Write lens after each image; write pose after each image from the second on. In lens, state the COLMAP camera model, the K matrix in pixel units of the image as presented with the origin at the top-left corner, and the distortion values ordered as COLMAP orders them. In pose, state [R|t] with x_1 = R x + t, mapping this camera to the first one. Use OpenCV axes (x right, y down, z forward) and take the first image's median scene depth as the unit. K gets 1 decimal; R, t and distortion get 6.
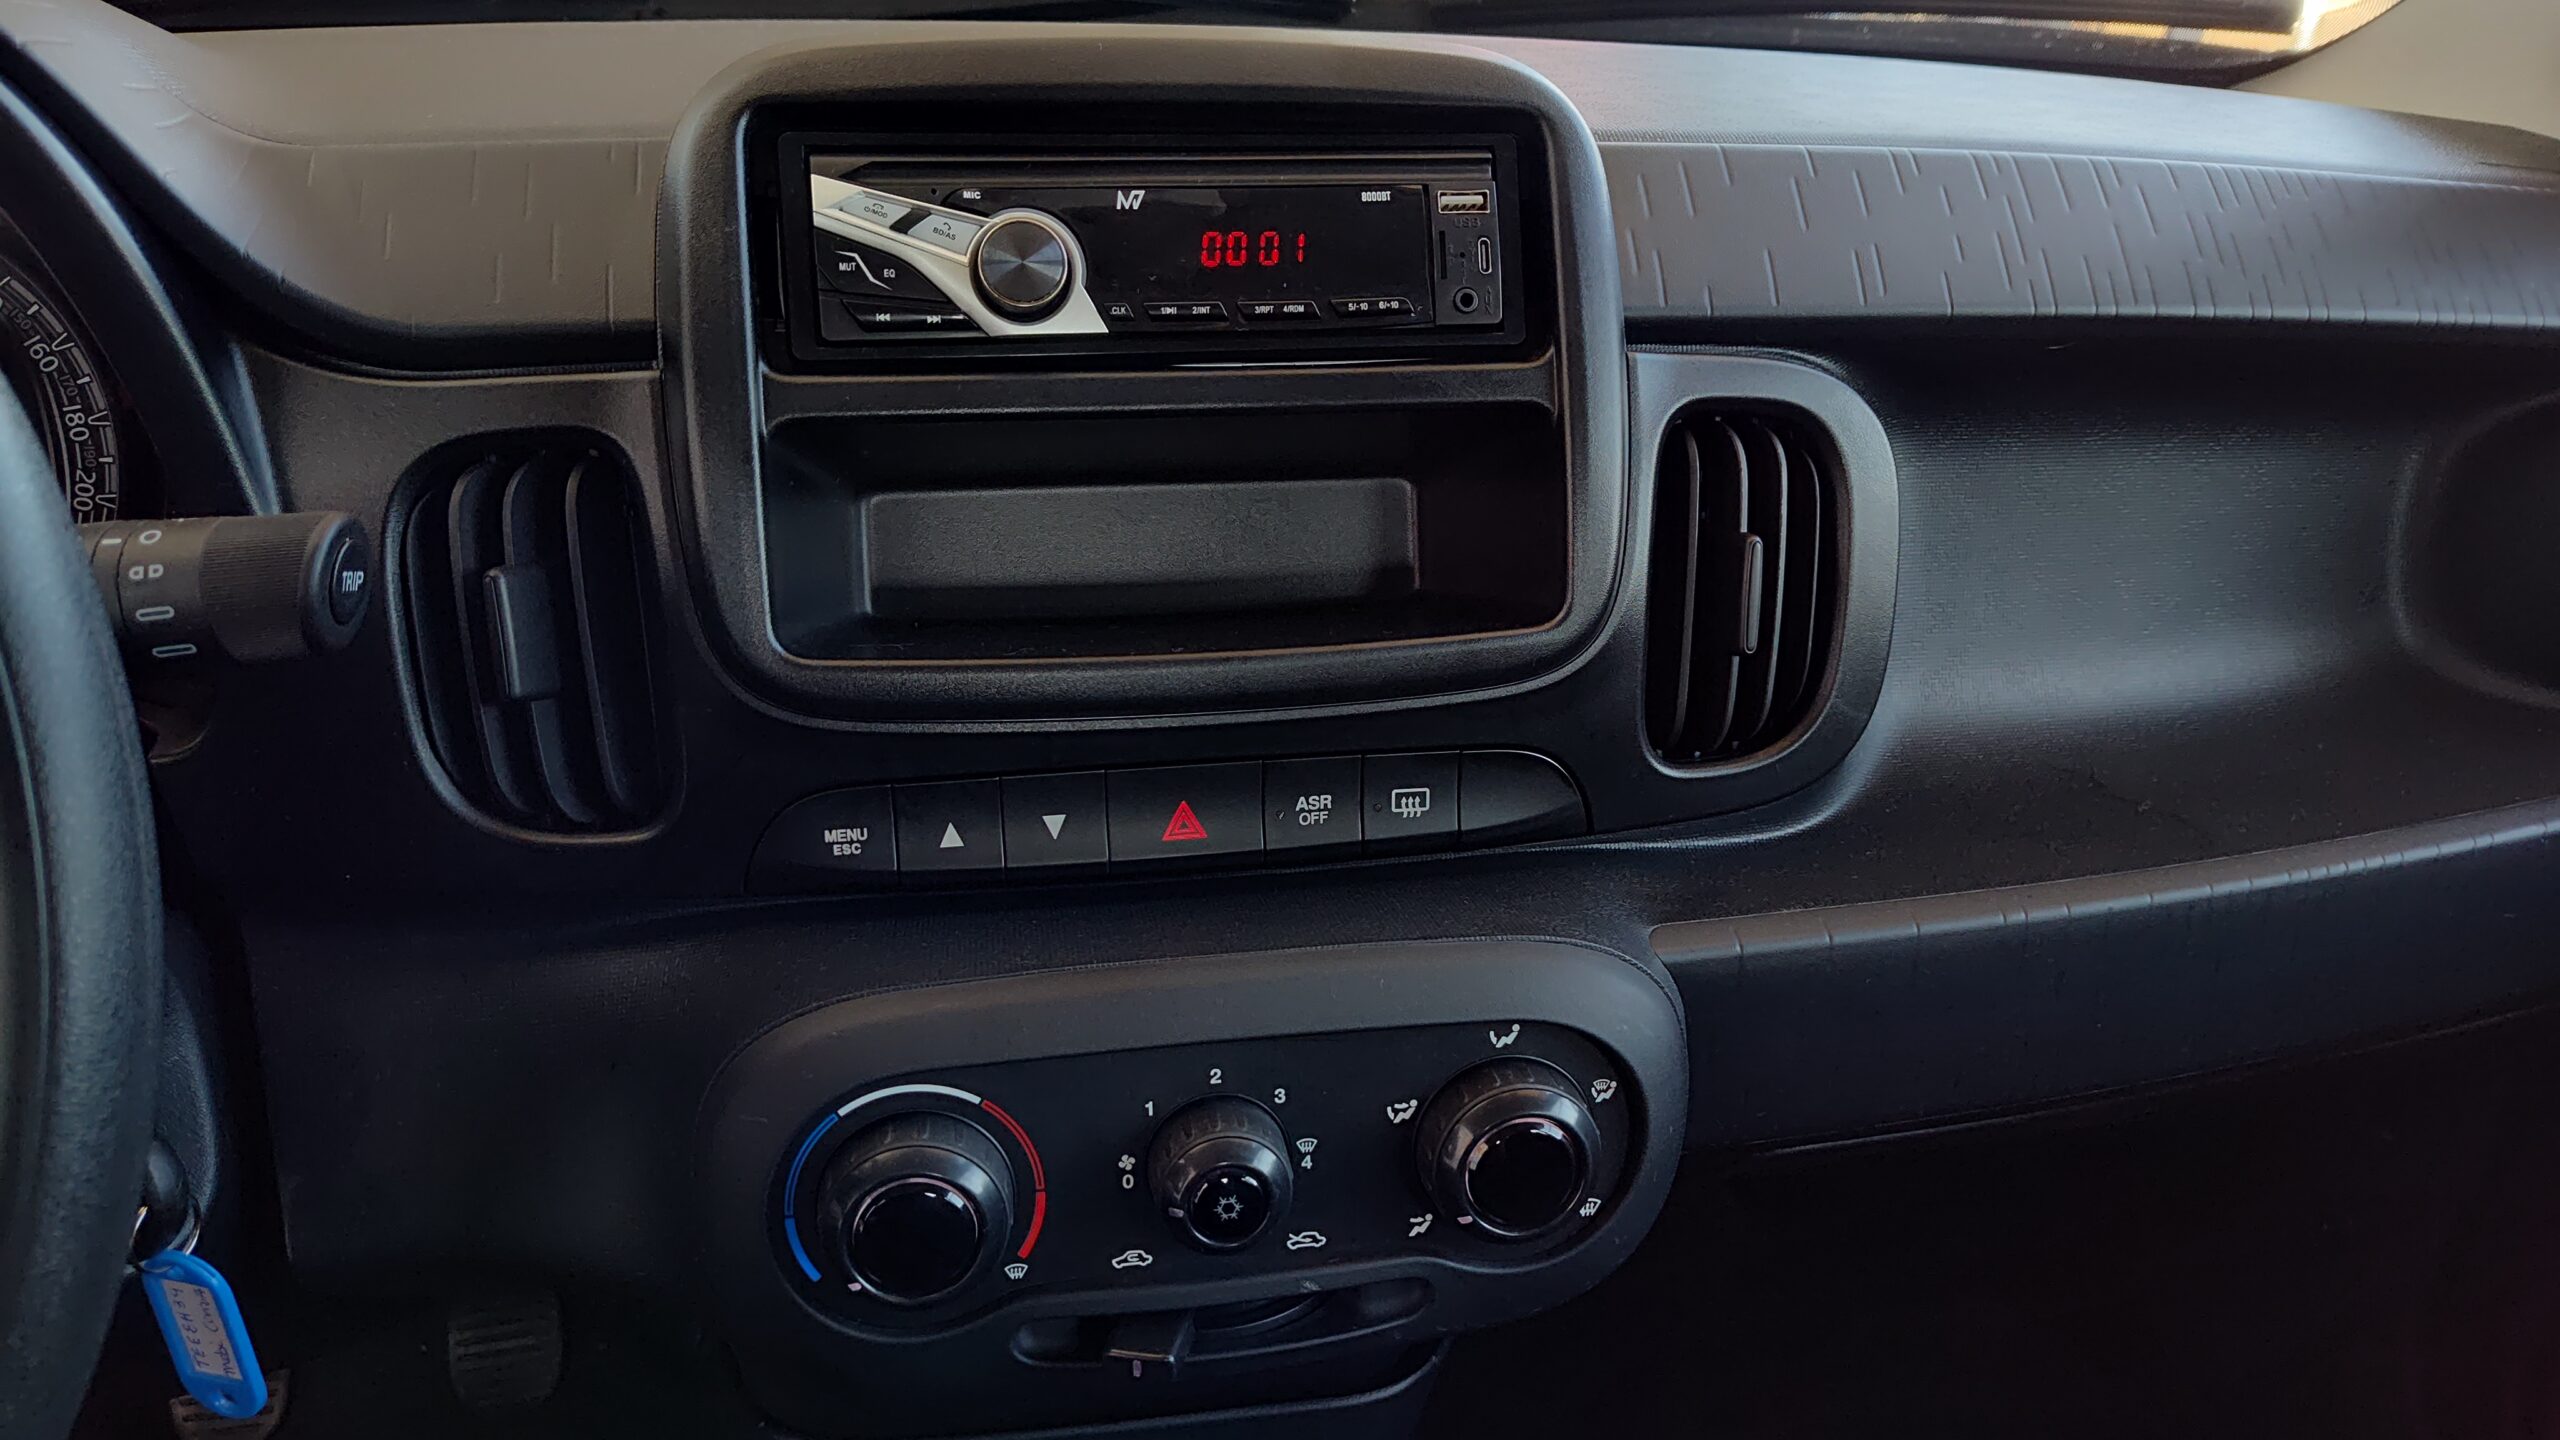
lens RADIAL K [[1734.8, 0, 1280.0], [0, 1734.8, 720.0], [0, 0, 1]] dist [0.023723, -0.036048]
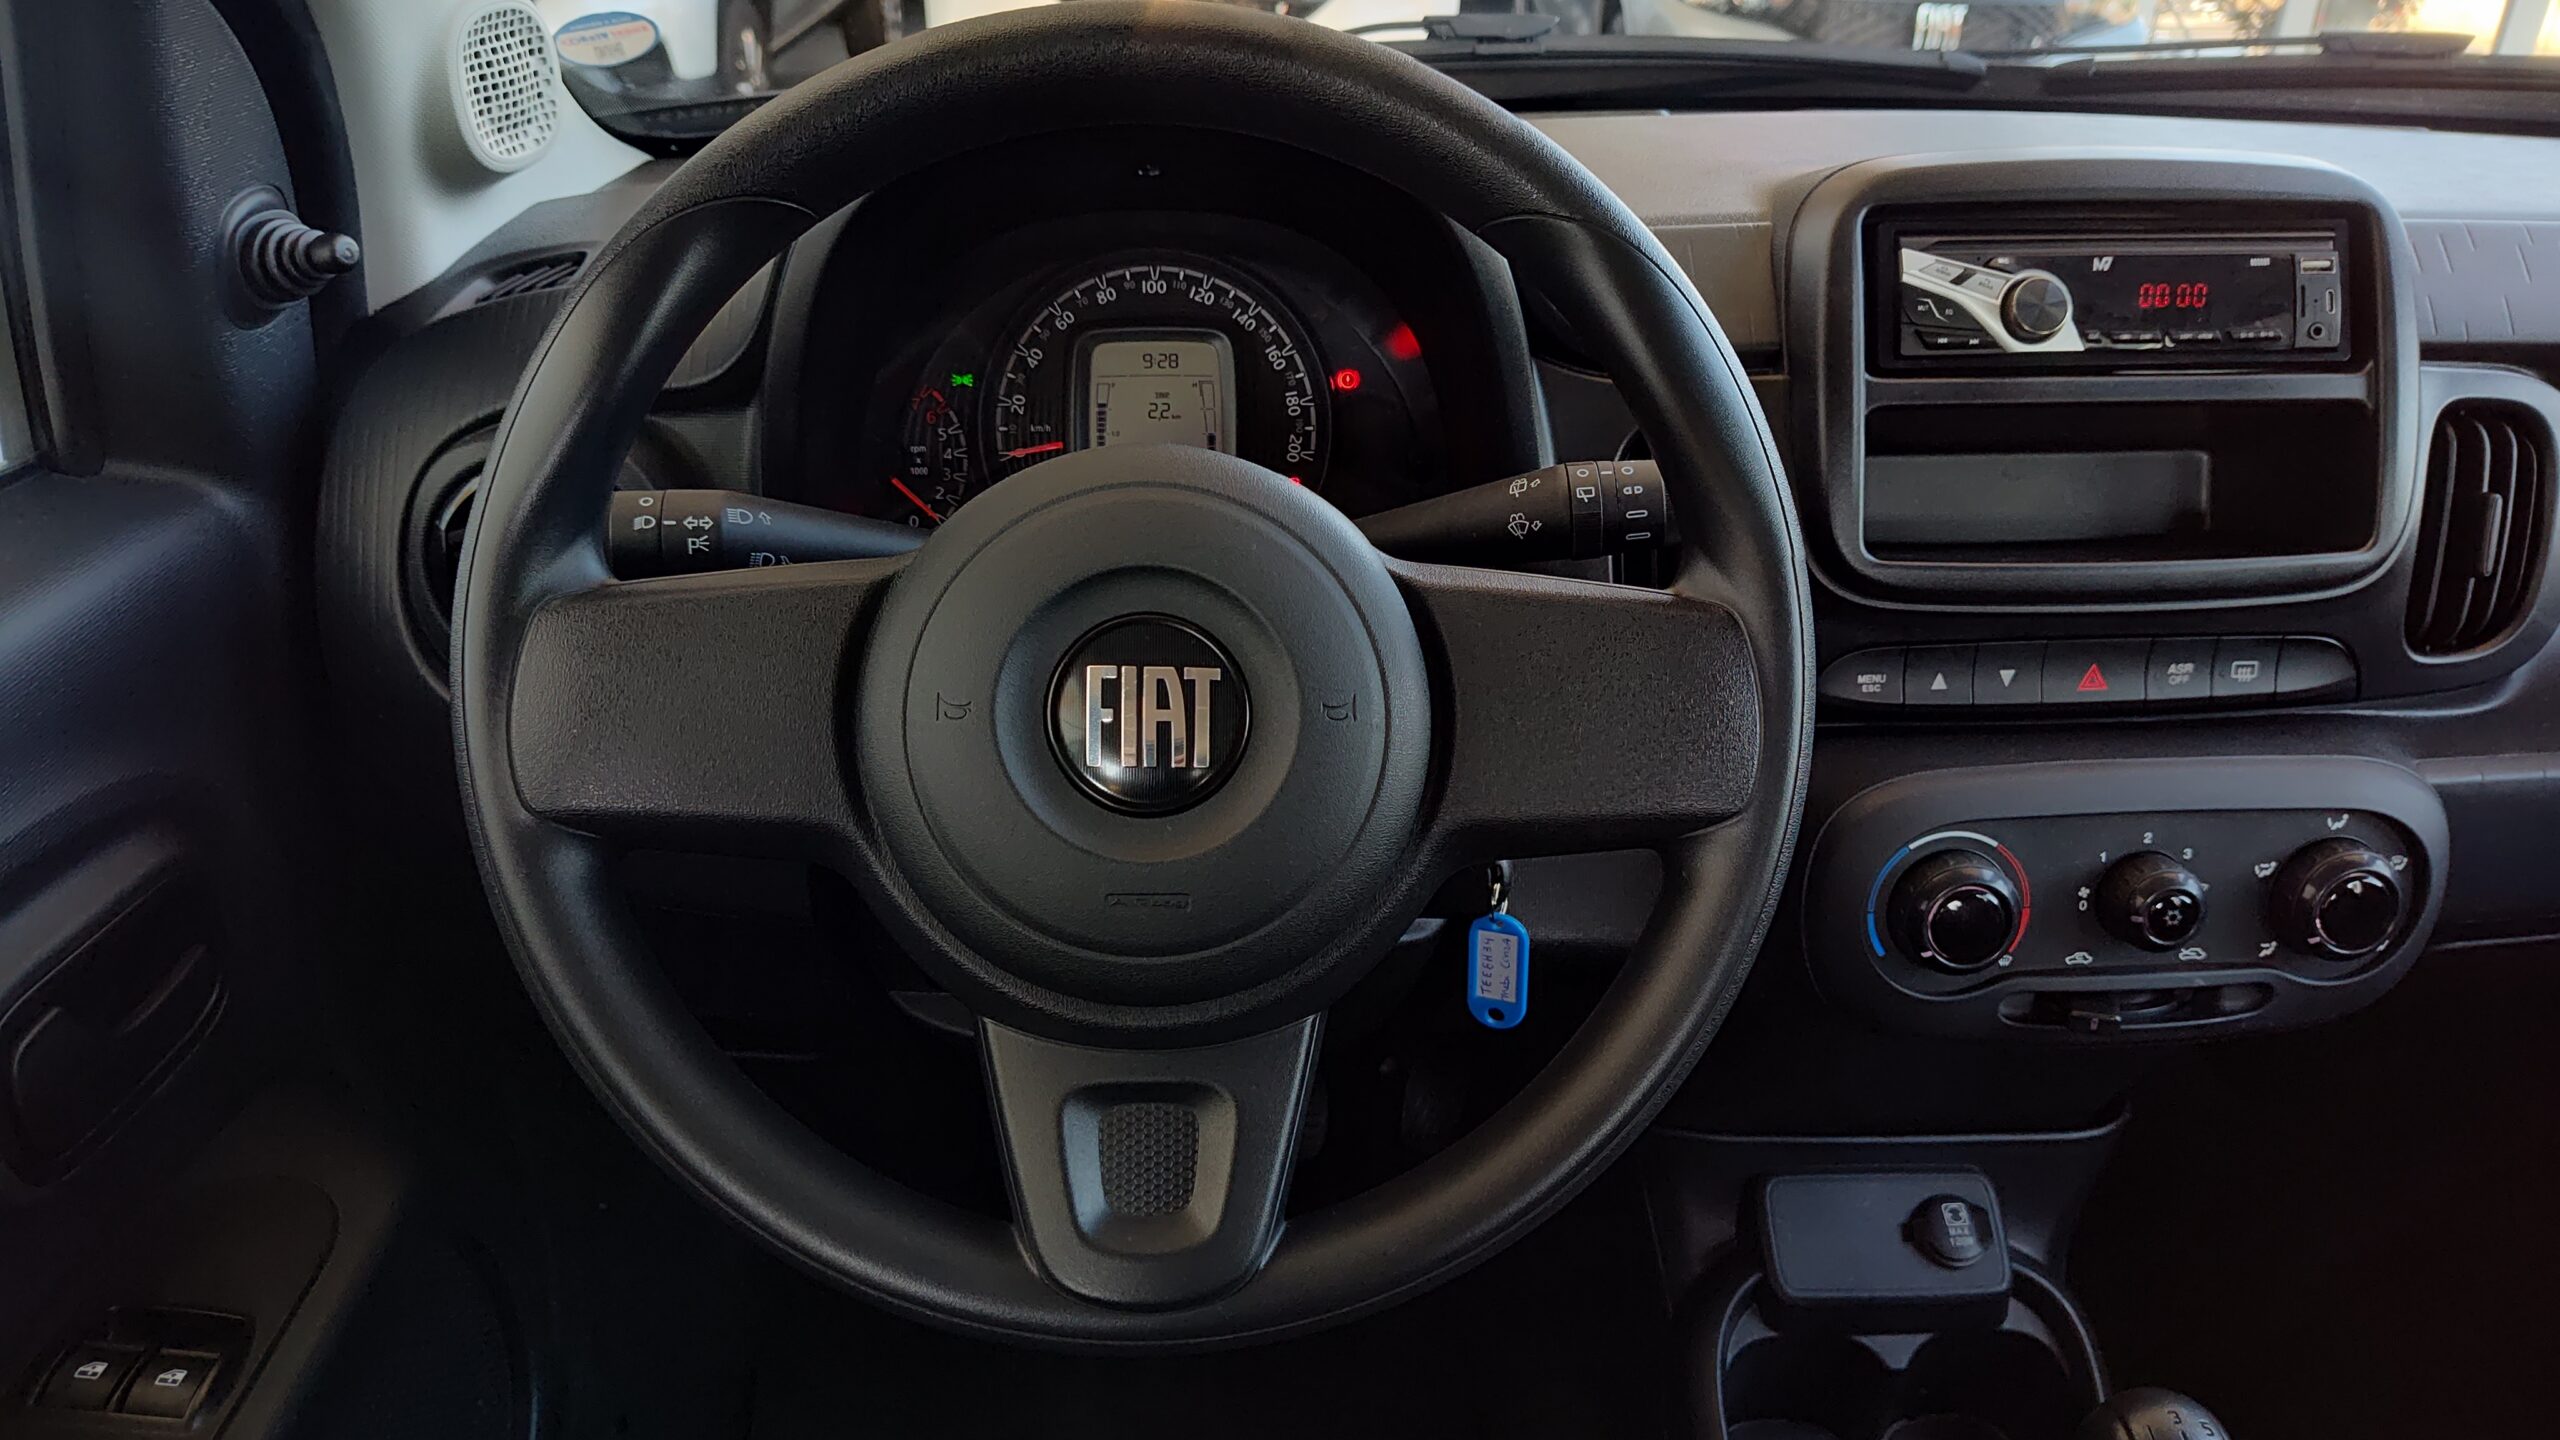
lens RADIAL K [[1765.5, 0, 1280.0], [0, 1765.5, 720.0], [0, 0, 1]] dist [-0.003363, -0.007088]
pose [[0.994112, 0.028237, -0.104612, -0.609836], [-0.028221, 0.999600, 0.001633, 0.115395], [0.104616, 0.001329, 0.994512, -0.596471]]
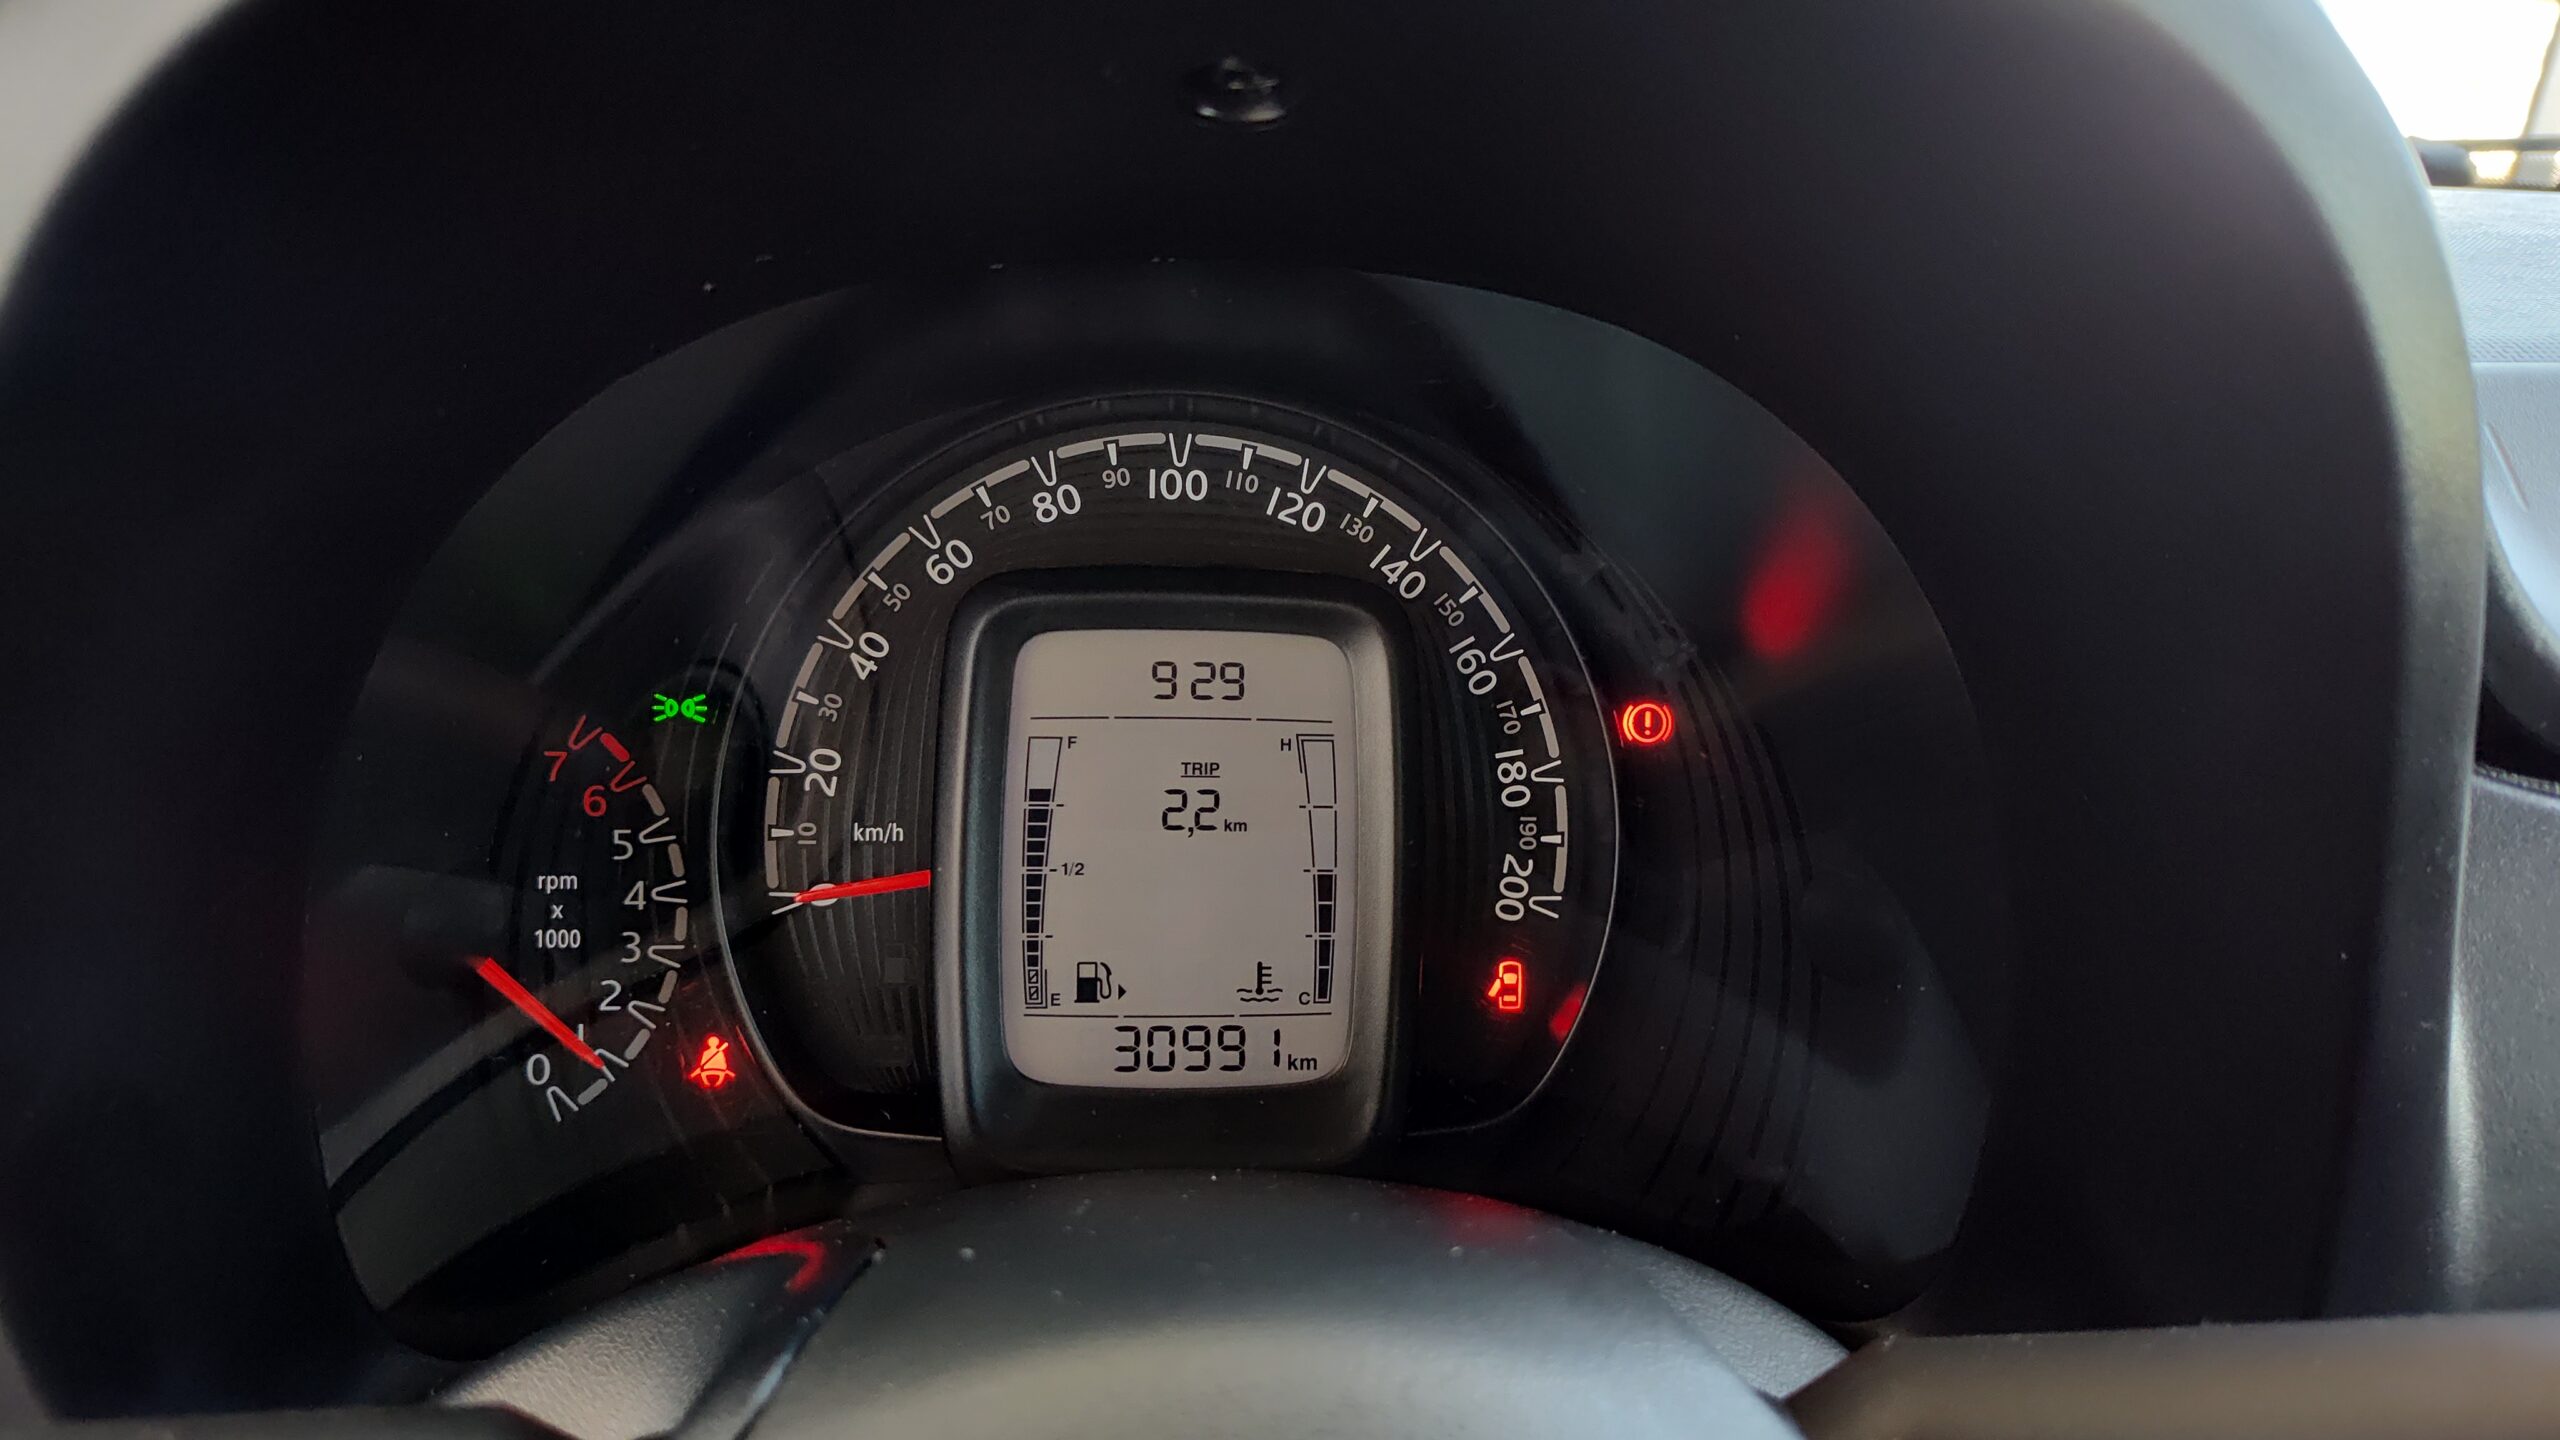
lens RADIAL K [[1741.8, 0, 1282.0], [0, 1741.8, 770.2], [0, 0, 1]] dist [-0.003014, -0.000850]
pose [[0.997485, 0.040616, -0.058094, -0.840268], [-0.044643, 0.996563, -0.069776, -0.145230], [0.055060, 0.072194, 0.995870, 0.440404]]
